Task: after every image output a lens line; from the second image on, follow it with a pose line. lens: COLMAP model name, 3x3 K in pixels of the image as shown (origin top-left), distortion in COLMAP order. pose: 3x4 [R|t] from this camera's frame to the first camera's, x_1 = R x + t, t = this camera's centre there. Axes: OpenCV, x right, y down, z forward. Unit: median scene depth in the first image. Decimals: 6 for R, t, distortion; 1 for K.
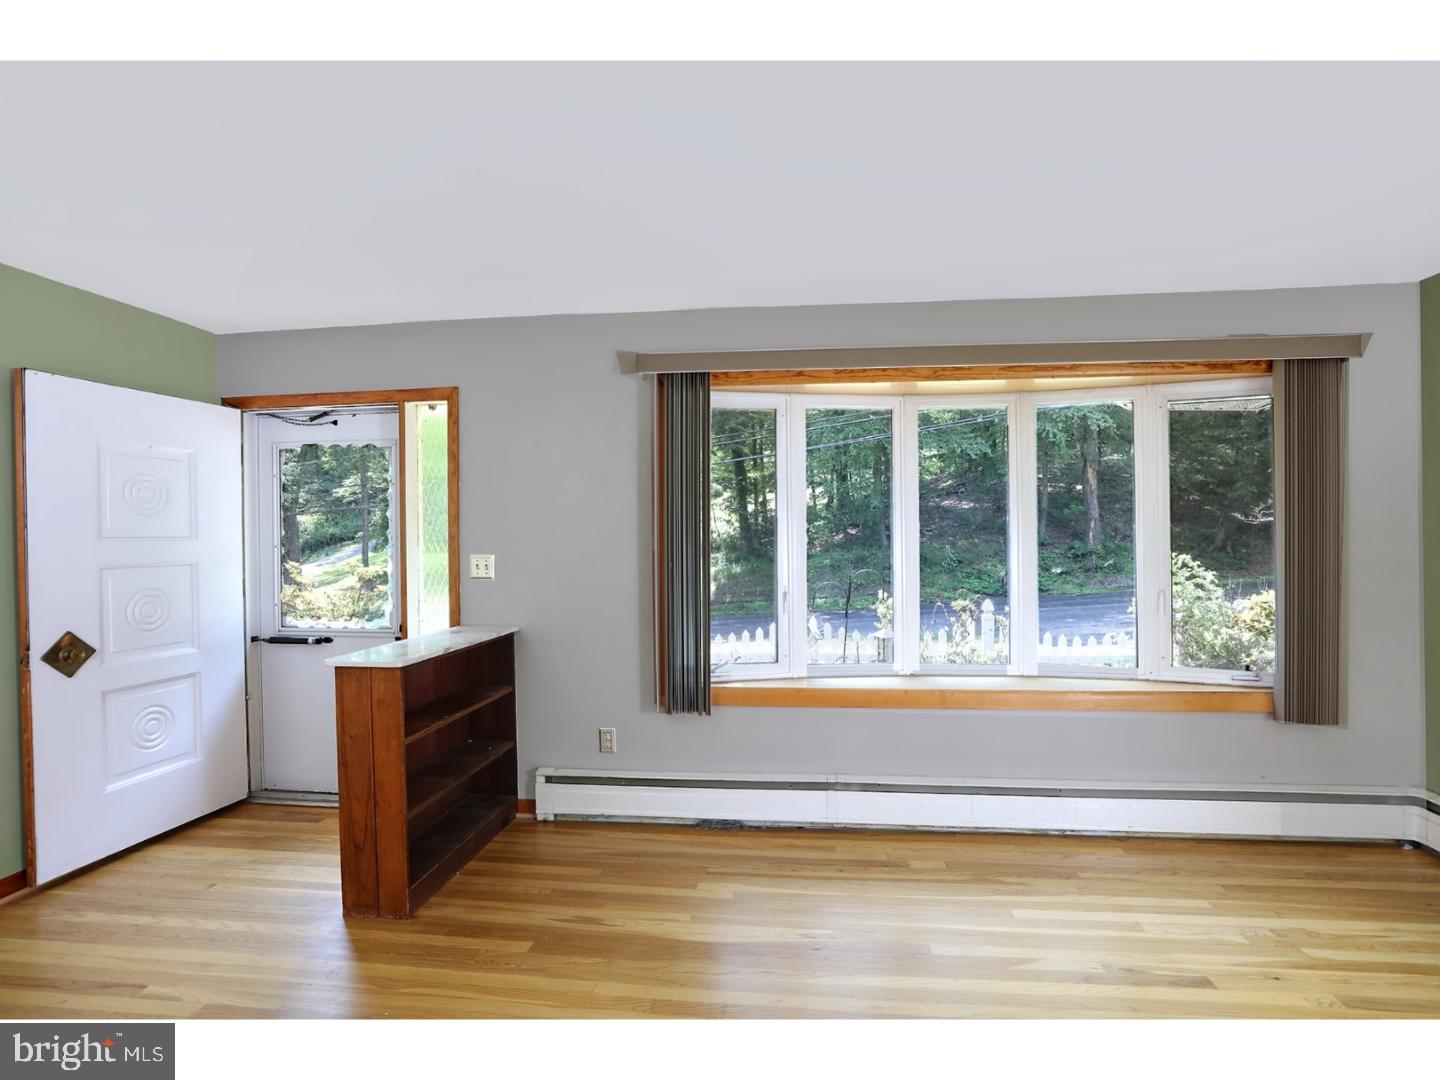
lens RADIAL K [[661.8, 0, 738.8], [0, 661.8, 556.0], [0, 0, 1]] dist [-0.041416, 0.013057]
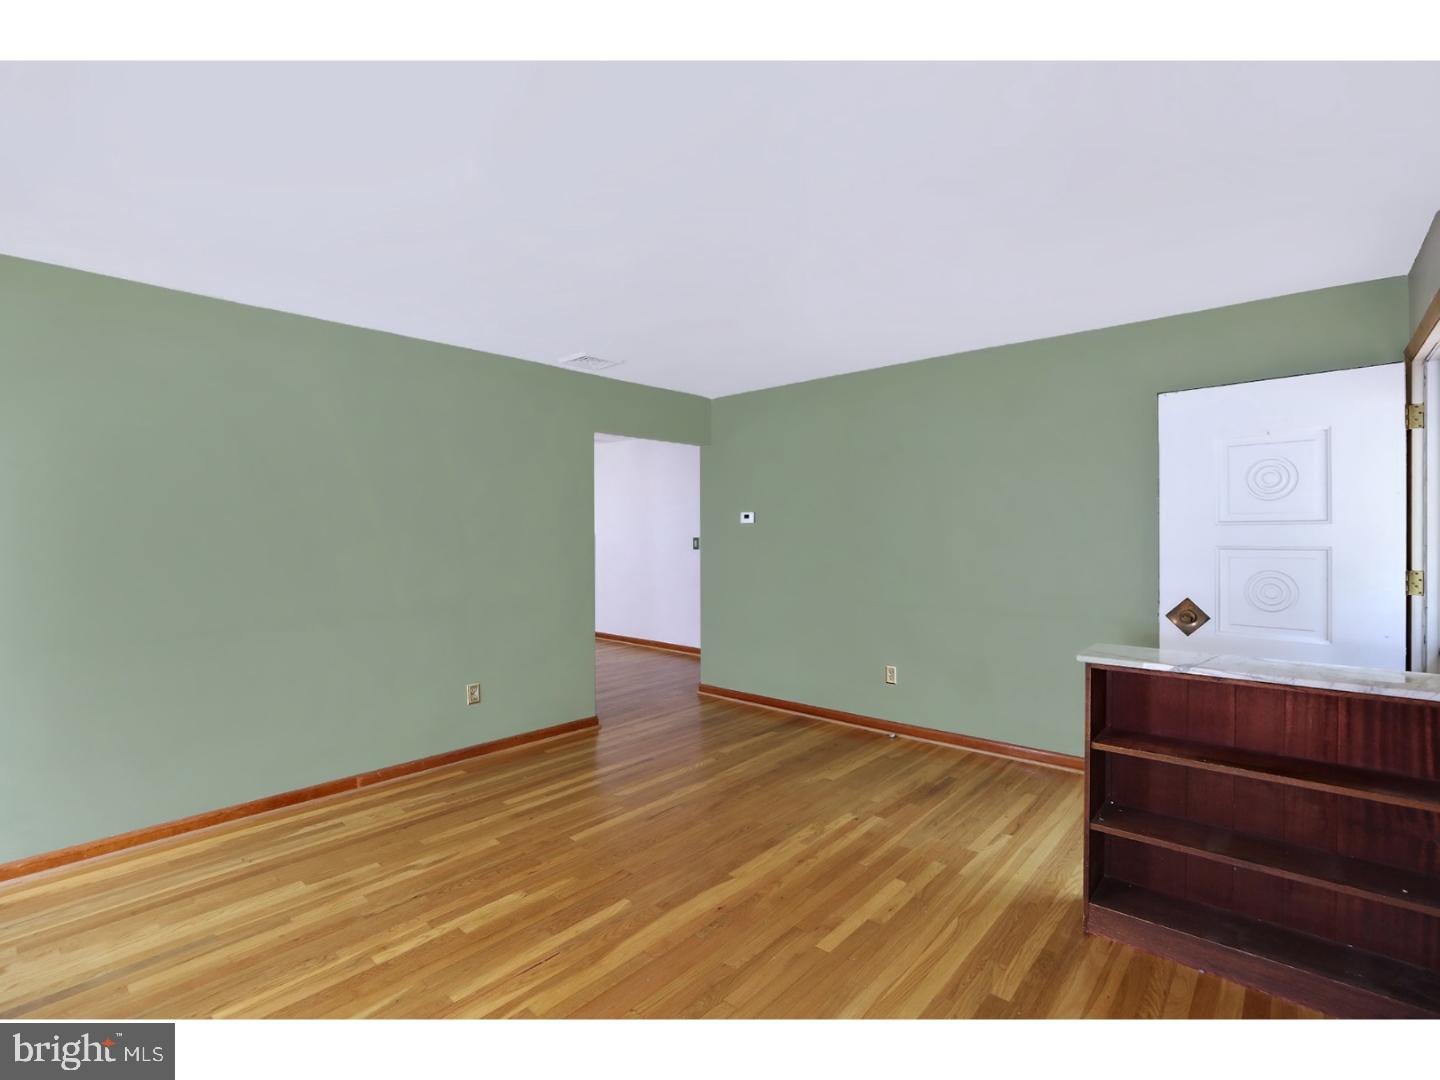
lens RADIAL K [[668.6, 0, 720.0], [0, 668.6, 540.0], [0, 0, 1]] dist [-0.041473, 0.013032]
pose [[-0.576516, 0.026055, -0.816670, 0.475862], [-0.005620, 0.999341, 0.035851, -0.033588], [0.817067, 0.025259, -0.575990, 0.935290]]
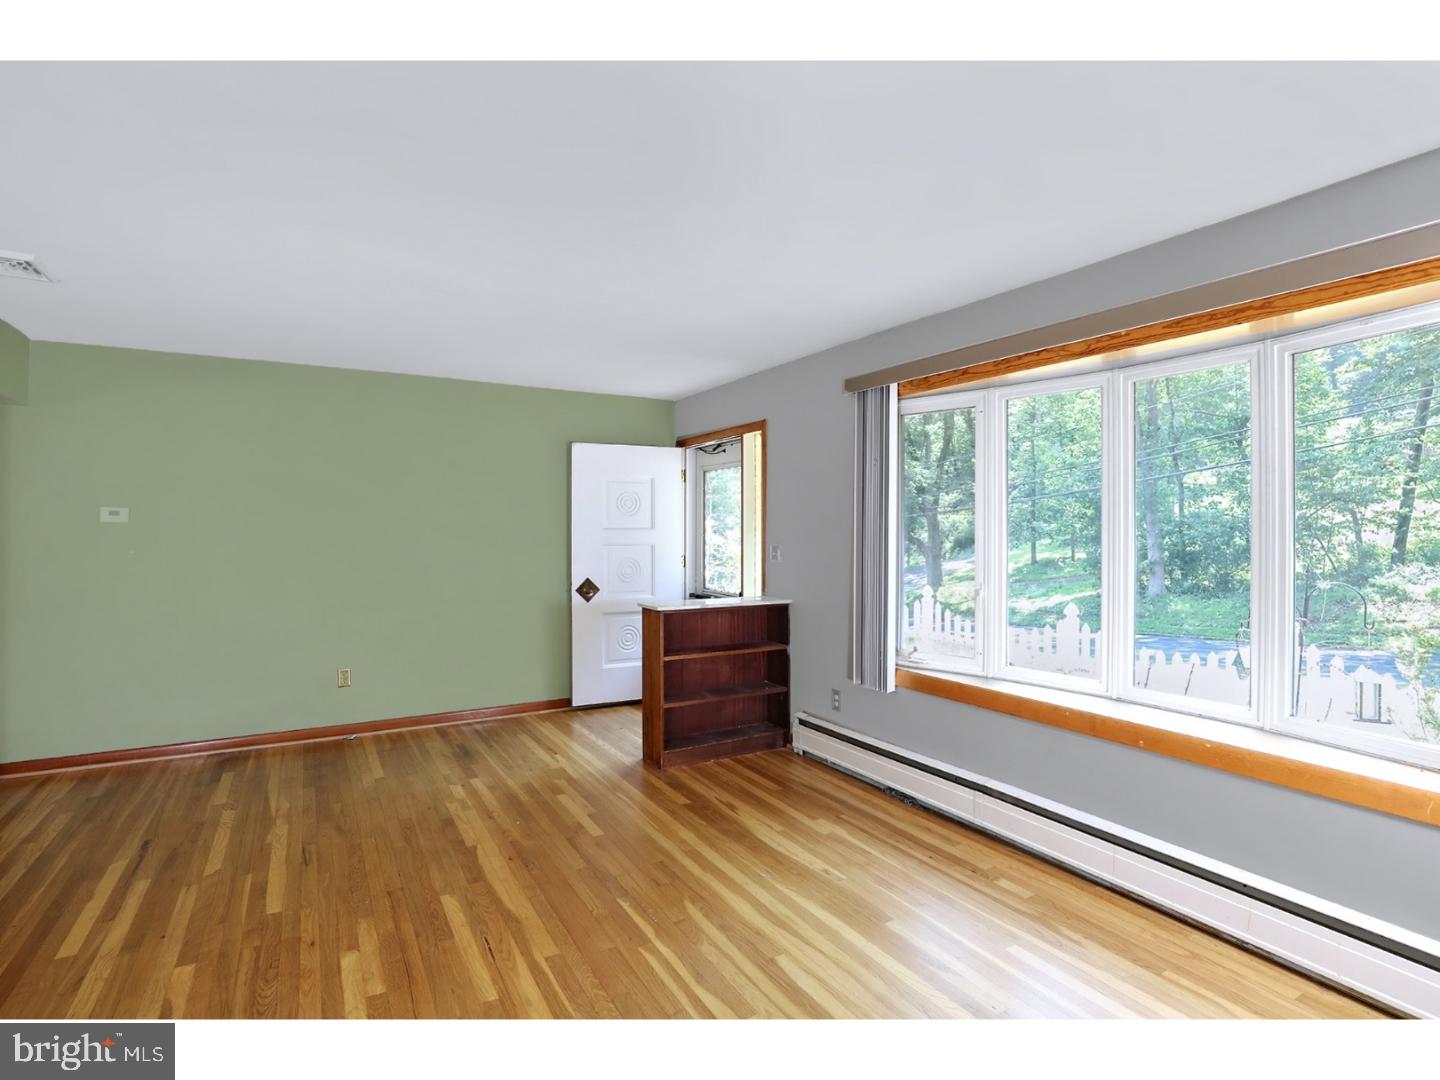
lens RADIAL K [[704.6, 0, 710.4], [0, 704.6, 542.9], [0, 0, 1]] dist [-0.021640, 0.000586]
pose [[0.589077, 0.023267, -0.807742, 0.805984], [-0.025673, 0.999620, 0.010071, -0.016745], [0.807669, 0.014804, 0.589450, 0.059524]]
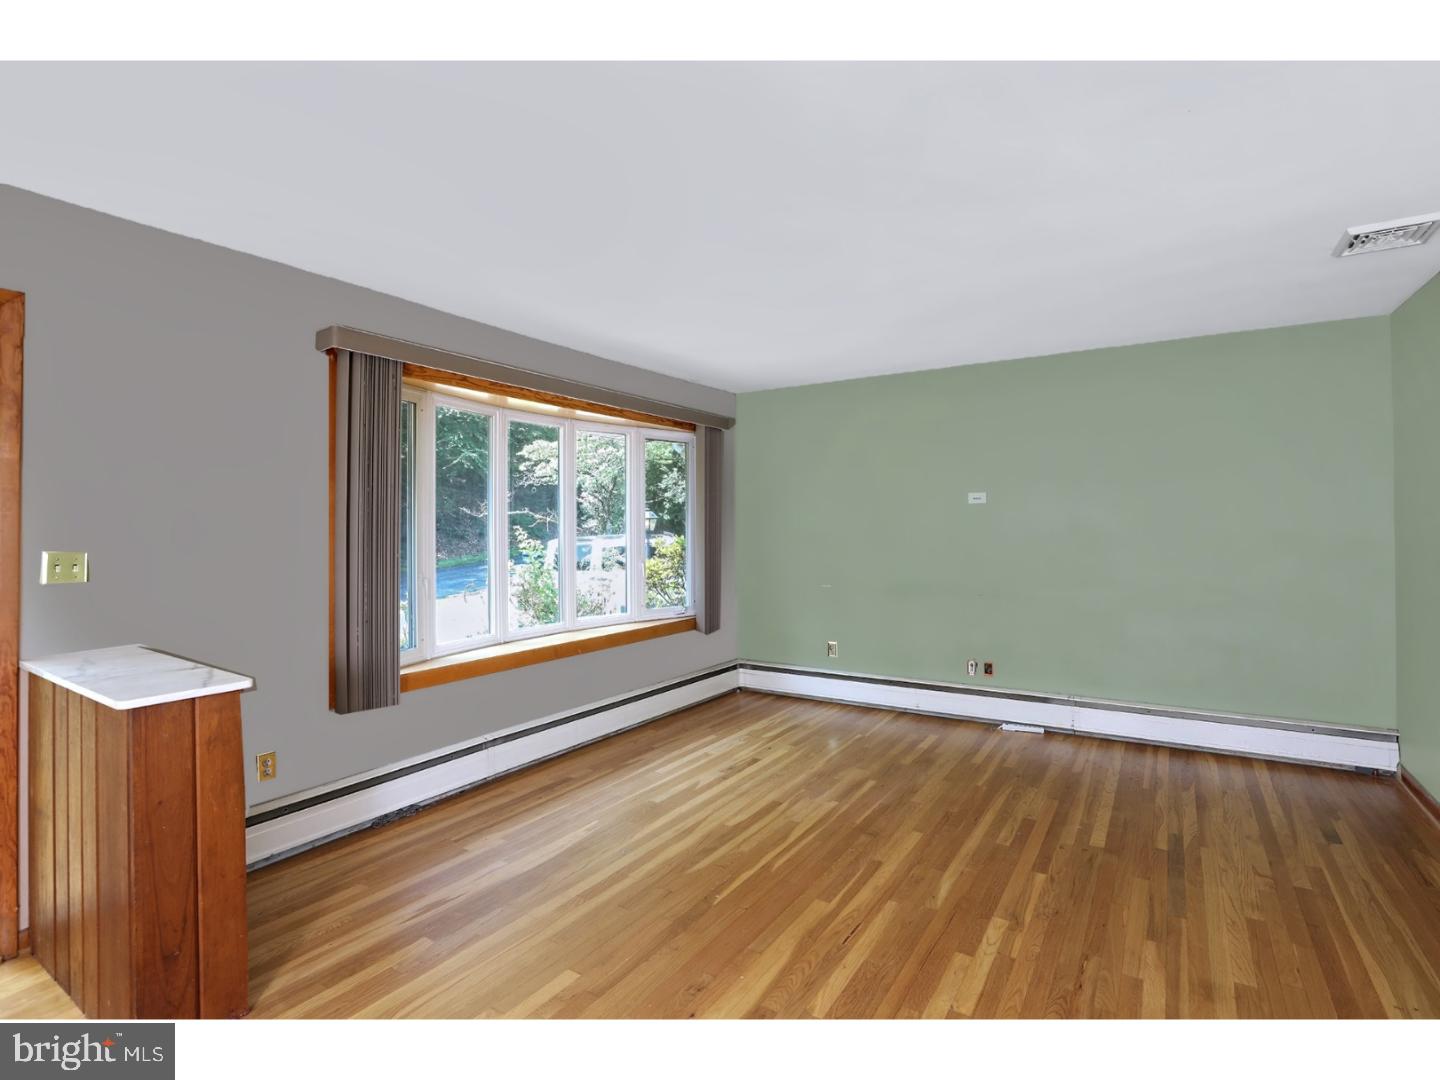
lens RADIAL K [[704.6, 0, 710.4], [0, 704.6, 542.9], [0, 0, 1]] dist [-0.021640, 0.000586]
pose [[0.463688, -0.015566, 0.885862, -0.826726], [0.020660, 0.999764, 0.006753, 0.000278], [-0.885758, 0.015170, 0.463900, 0.096702]]
